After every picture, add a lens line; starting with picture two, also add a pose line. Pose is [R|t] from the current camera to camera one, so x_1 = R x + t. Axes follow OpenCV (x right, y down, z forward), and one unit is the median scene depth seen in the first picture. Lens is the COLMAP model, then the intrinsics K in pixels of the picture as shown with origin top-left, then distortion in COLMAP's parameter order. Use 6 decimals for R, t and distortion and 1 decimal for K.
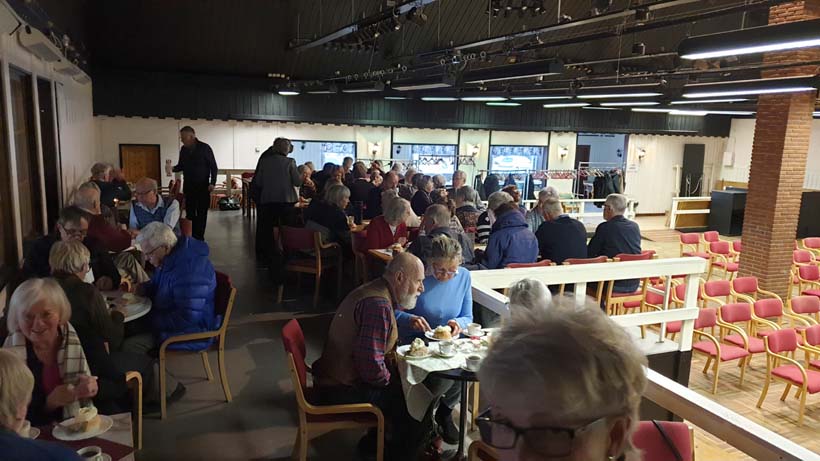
lens RADIAL K [[620.4, 0, 410.0], [0, 620.4, 230.5], [0, 0, 1]] dist [0.003803, 0.003657]
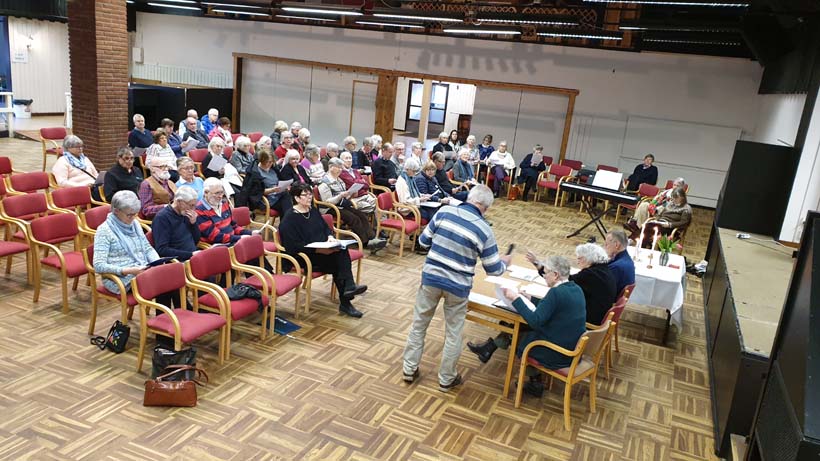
lens RADIAL K [[620.4, 0, 410.0], [0, 620.4, 230.5], [0, 0, 1]] dist [0.003803, 0.003657]
pose [[0.723468, -0.136079, 0.676814, 0.168916], [0.041692, 0.987203, 0.153920, 0.029728], [-0.689098, -0.083138, 0.719883, -0.007603]]
